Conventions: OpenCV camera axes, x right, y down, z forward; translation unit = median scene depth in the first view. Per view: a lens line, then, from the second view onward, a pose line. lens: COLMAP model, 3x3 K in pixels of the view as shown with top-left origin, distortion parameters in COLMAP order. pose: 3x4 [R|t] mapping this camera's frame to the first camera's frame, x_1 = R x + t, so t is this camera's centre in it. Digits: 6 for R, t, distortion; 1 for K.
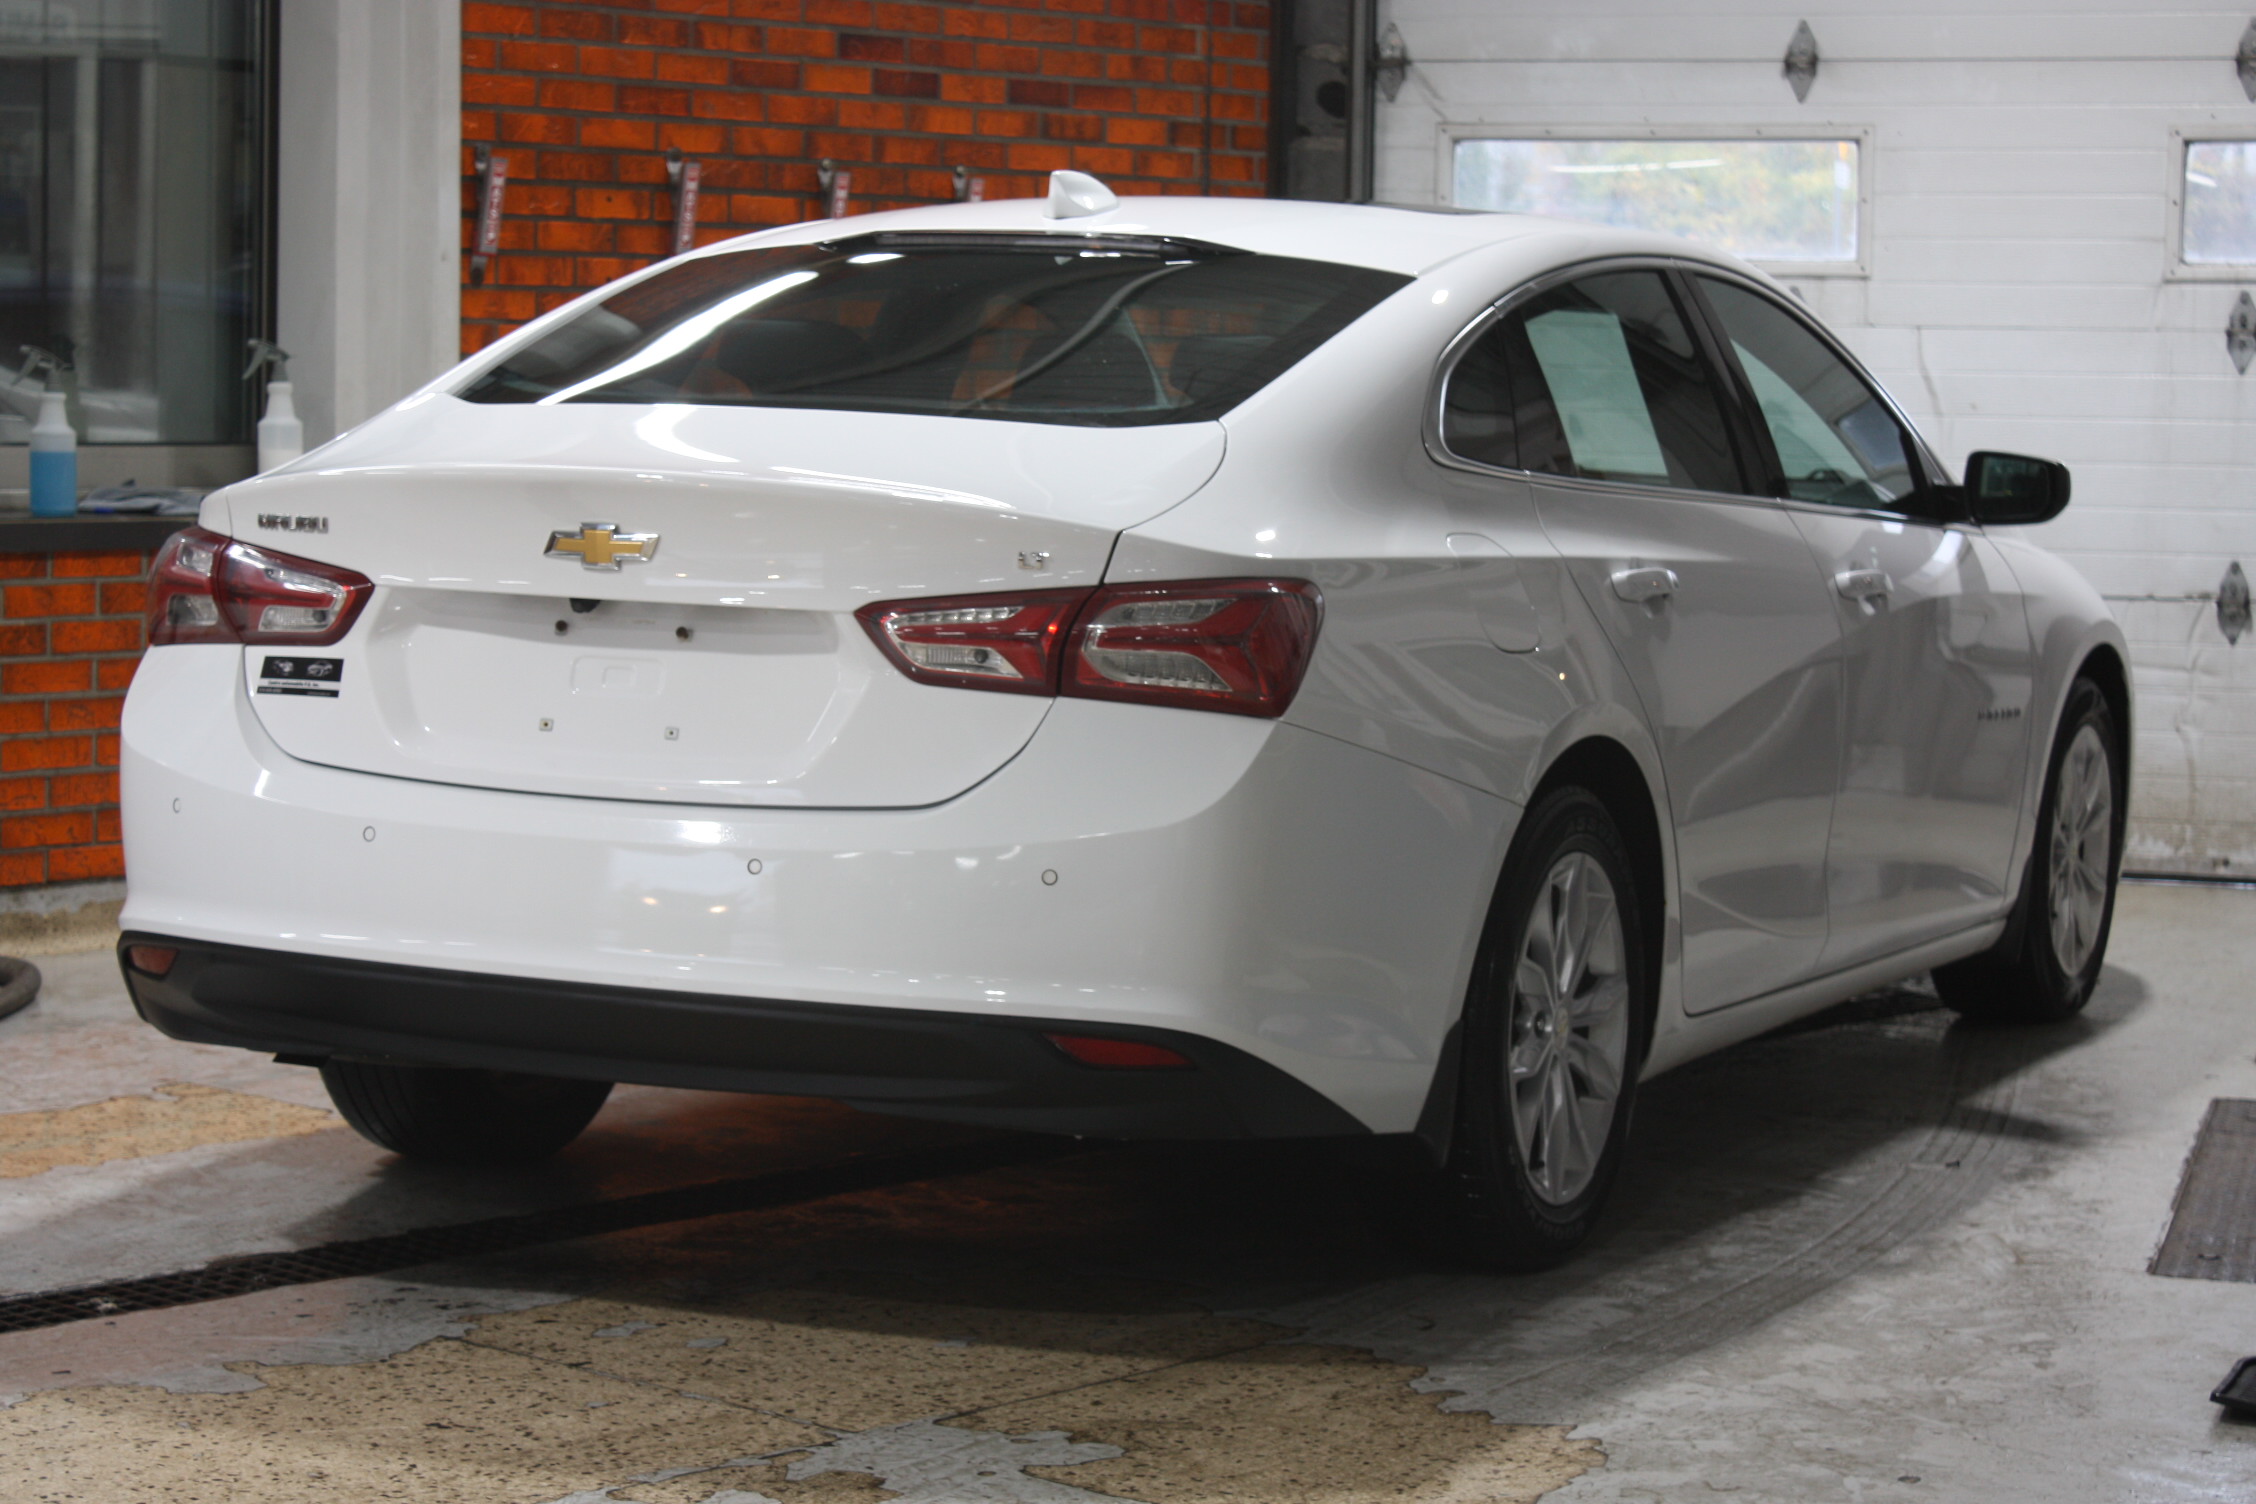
lens RADIAL K [[4879.0, 0, 1122.3], [0, 4879.0, 743.8], [0, 0, 1]] dist [0.030355, 0.000000]
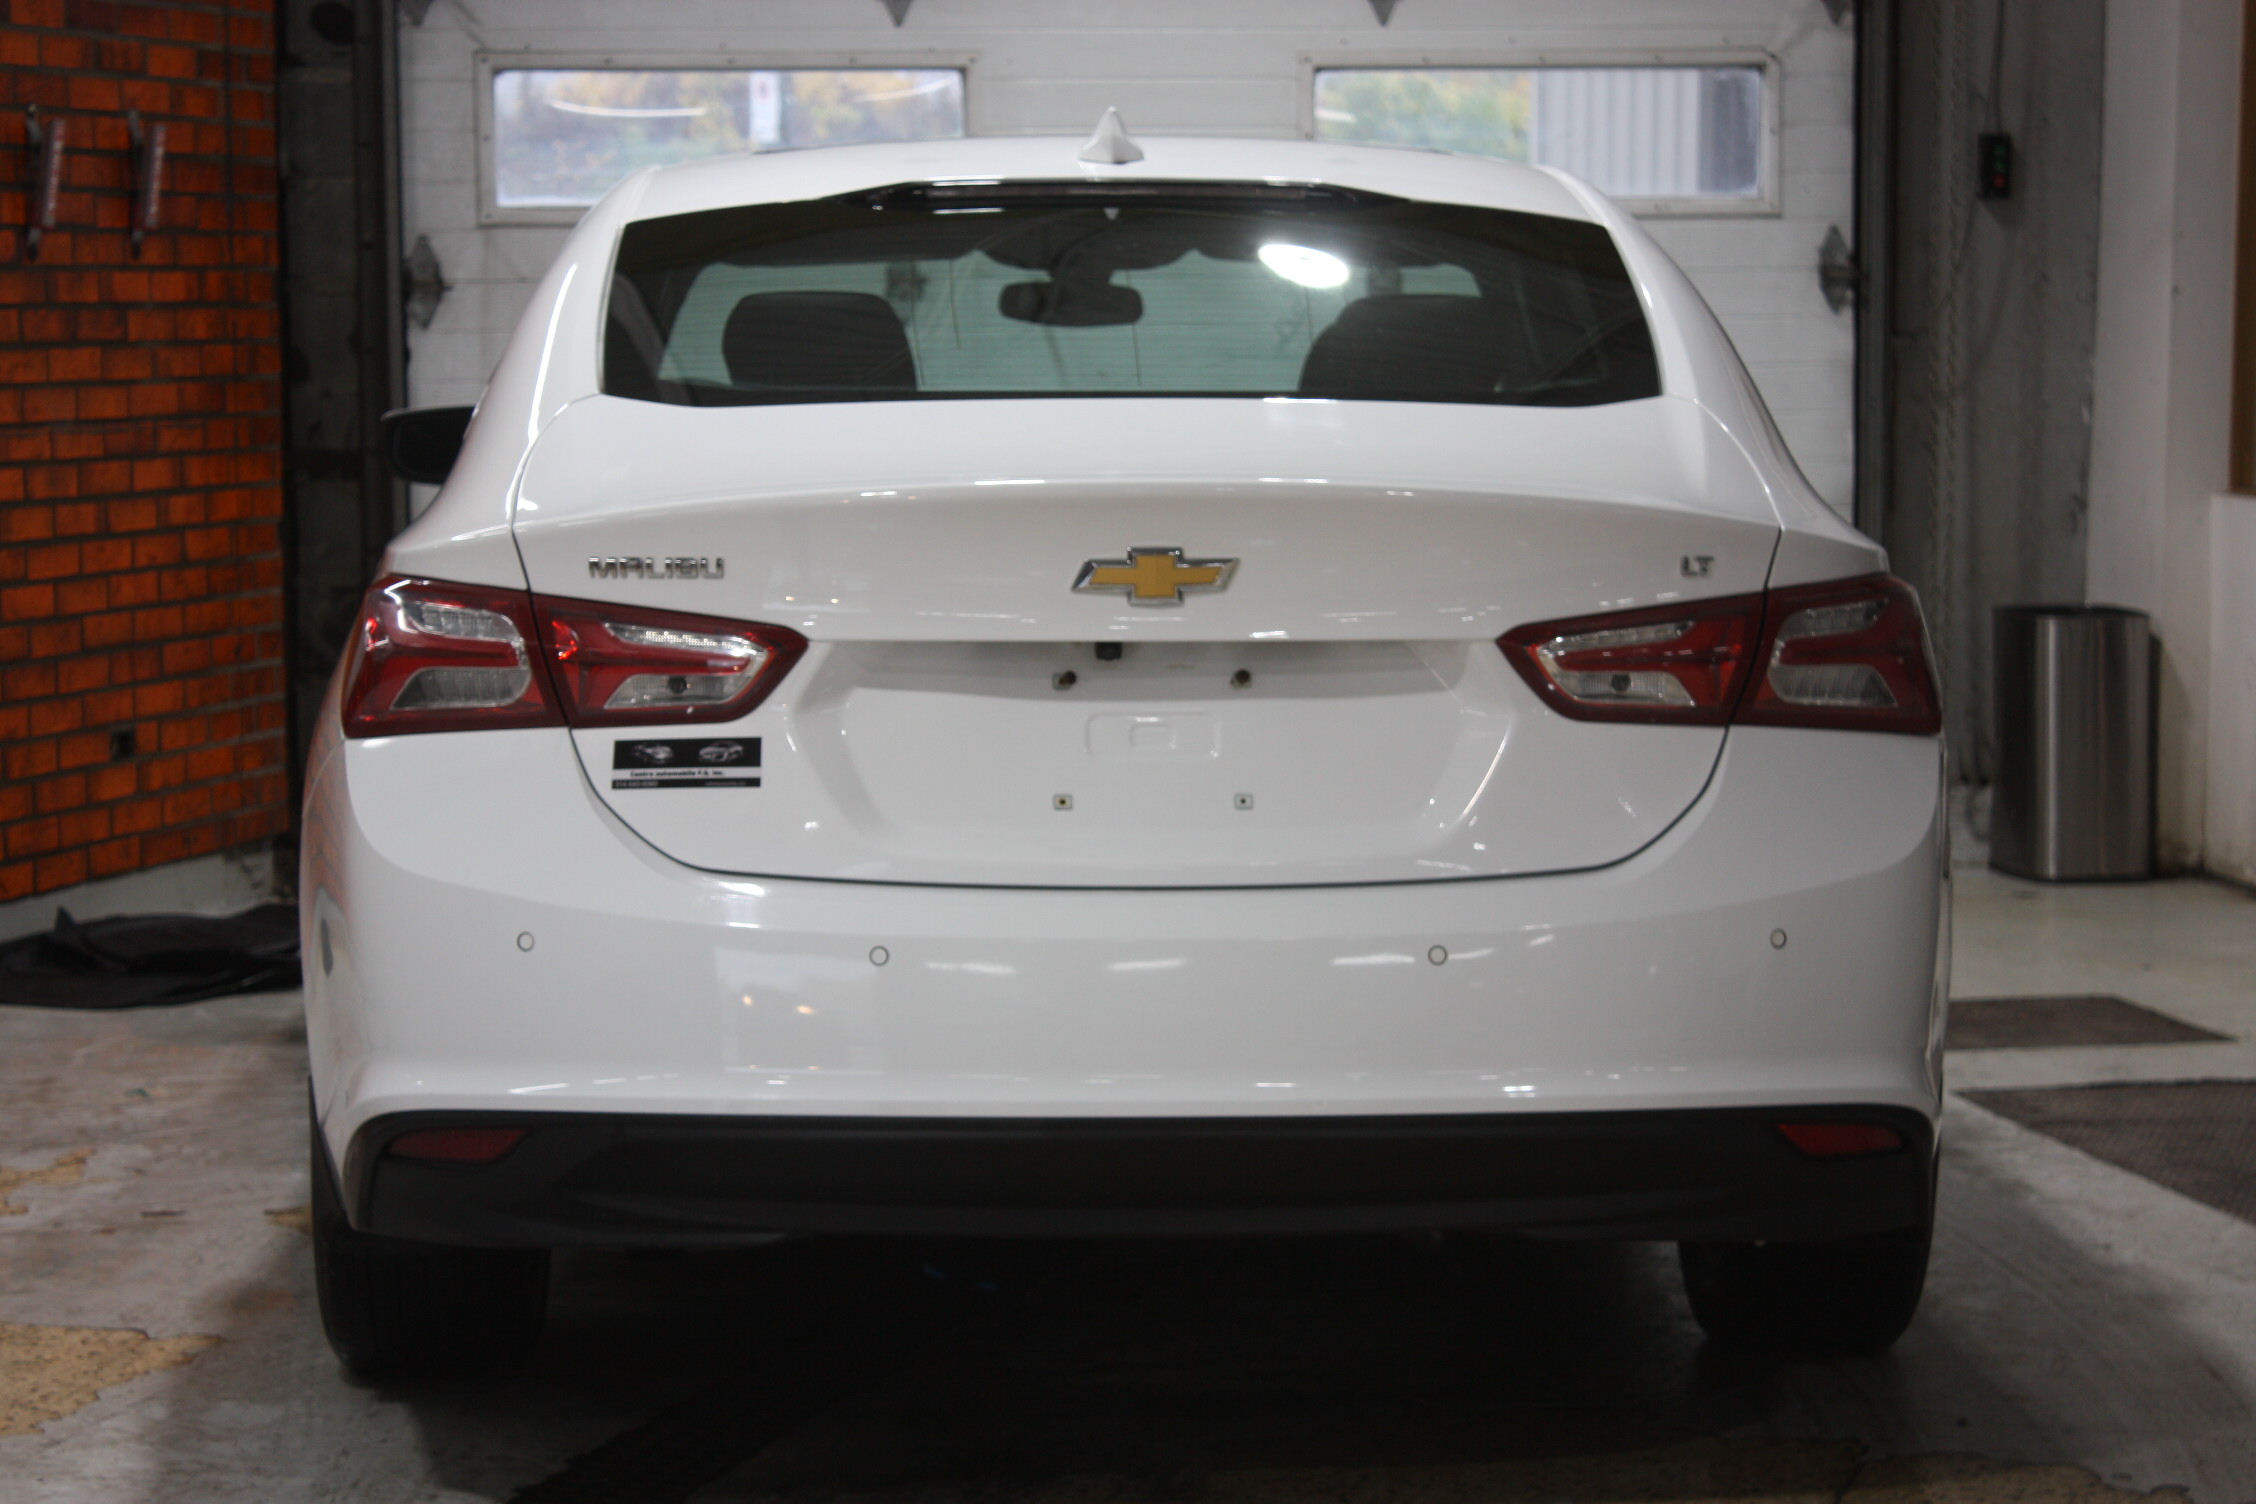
lens RADIAL K [[5397.1, 0, 1132.1], [0, 5397.1, 753.8], [0, 0, 1]] dist [0.040489, 0.000000]
pose [[0.884914, -0.063685, 0.461380, -0.495224], [0.062557, 0.997883, 0.017755, -0.025792], [-0.461535, 0.013151, 0.887025, 0.202526]]
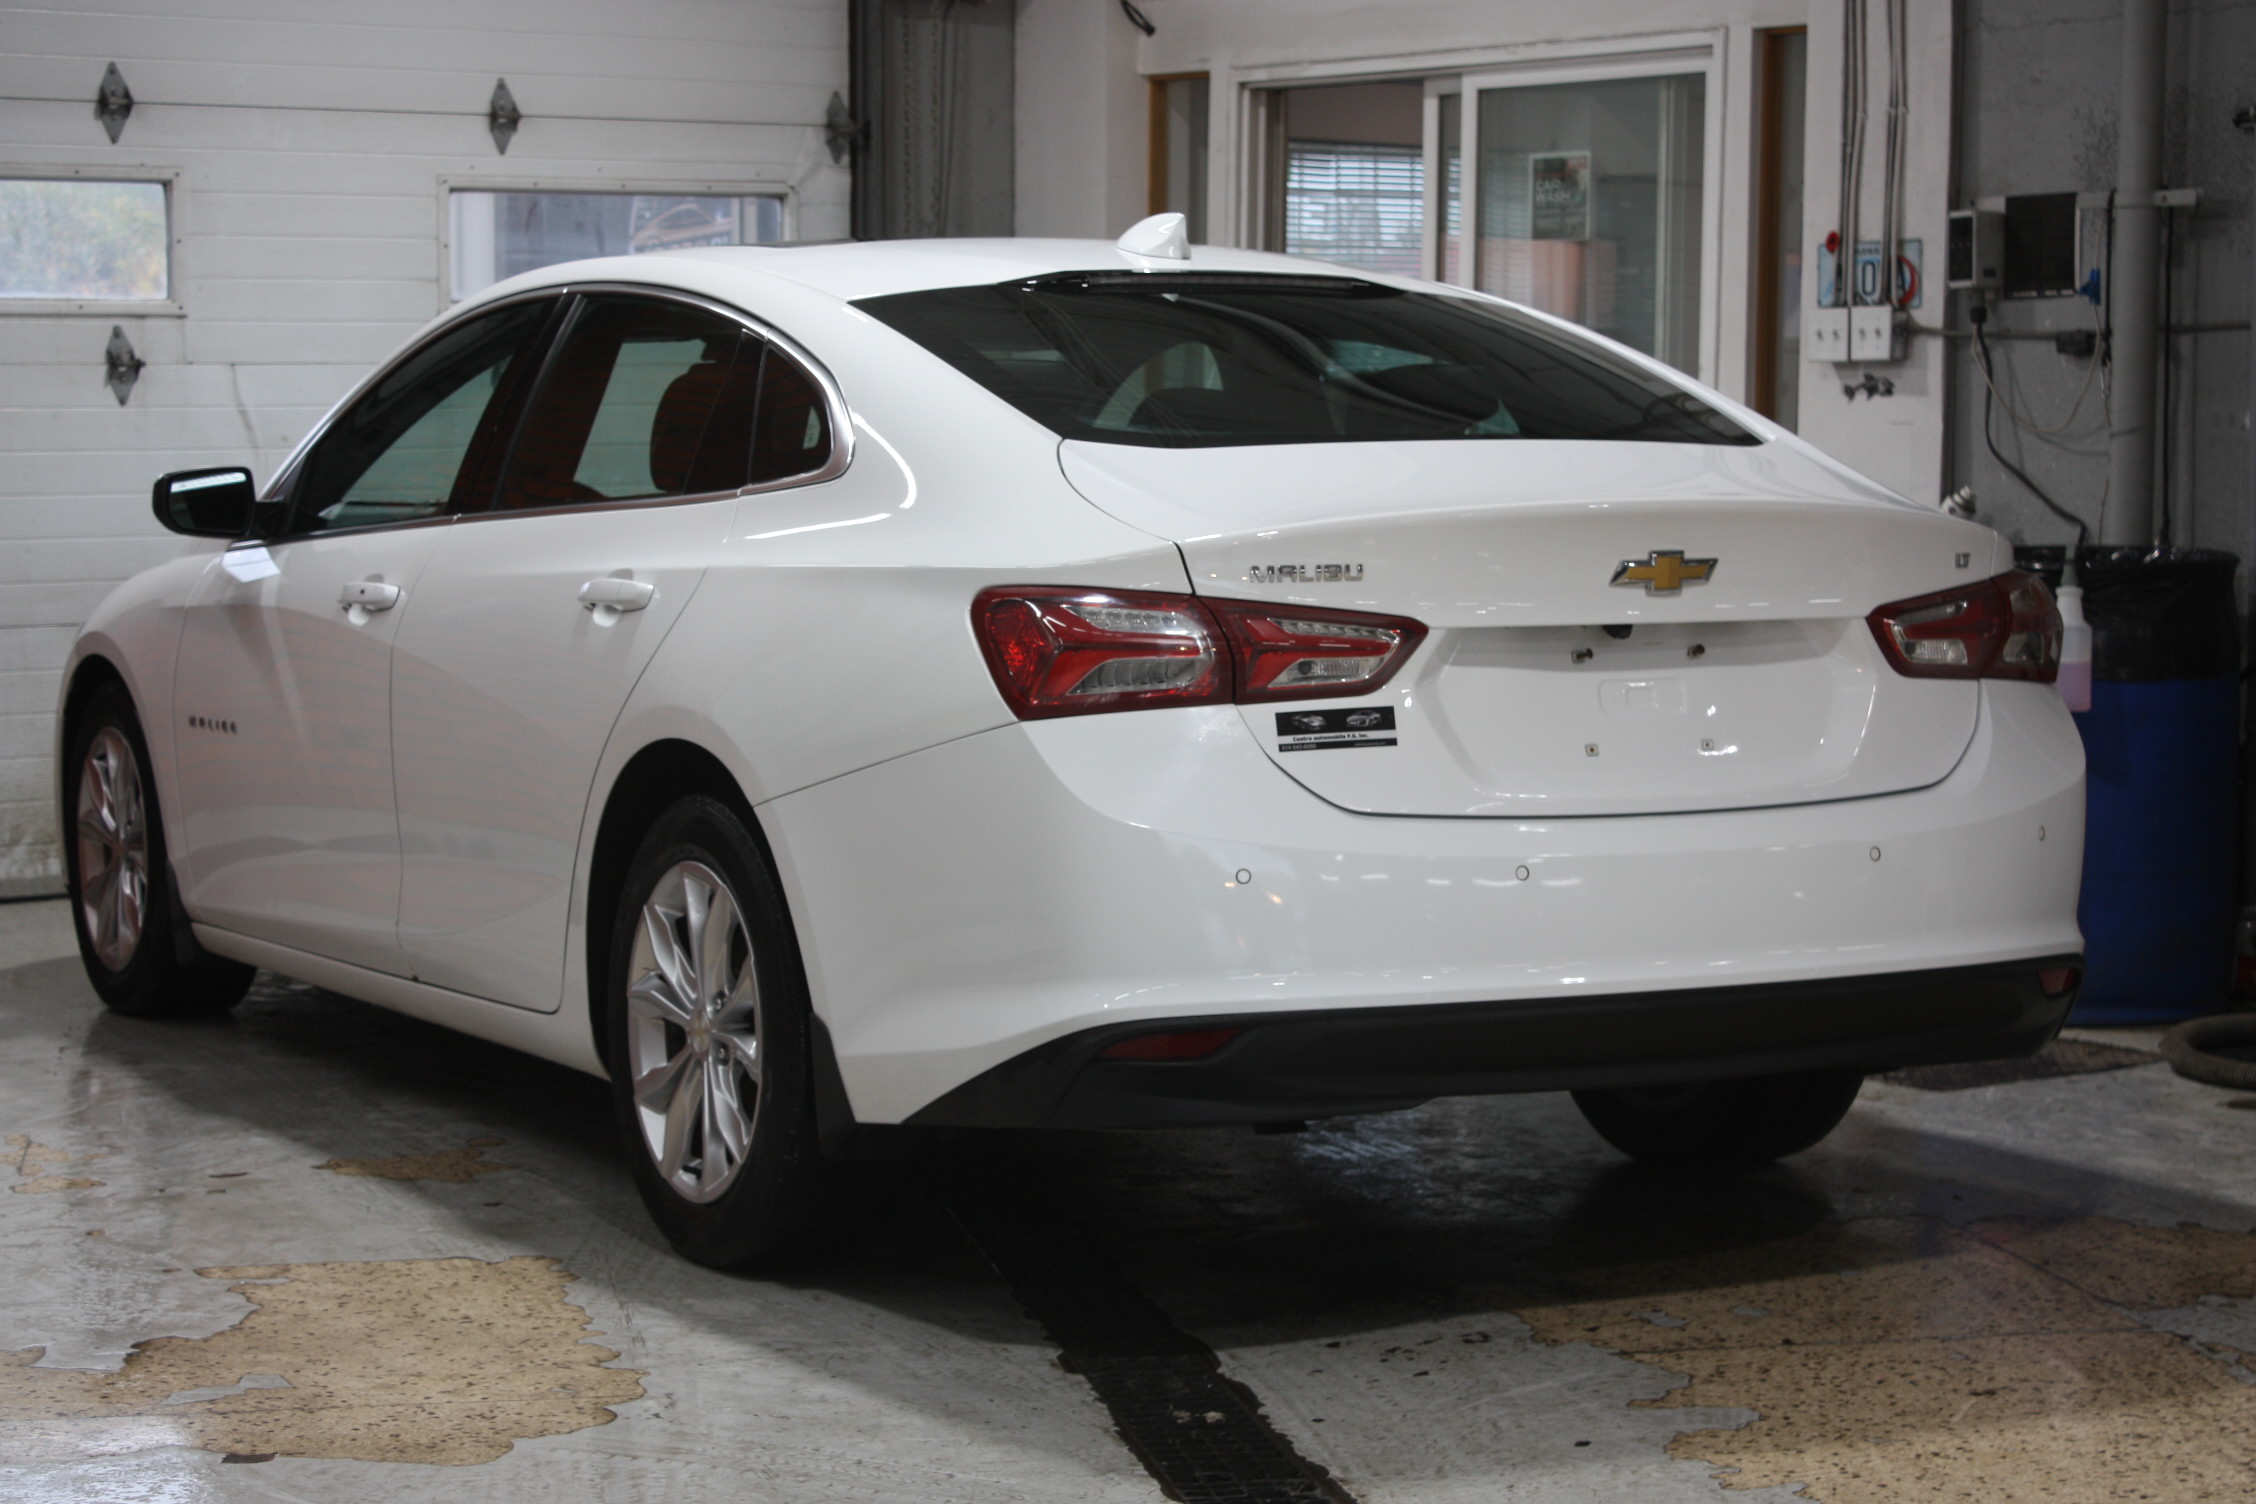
lens RADIAL K [[4563.5, 0, 1129.8], [0, 4563.5, 759.1], [0, 0, 1]] dist [0.047988, 0.000000]
pose [[0.580352, -0.086525, 0.809756, -0.916450], [0.085356, 0.995326, 0.045180, -0.051705], [-0.809880, 0.042898, 0.585024, 0.495191]]
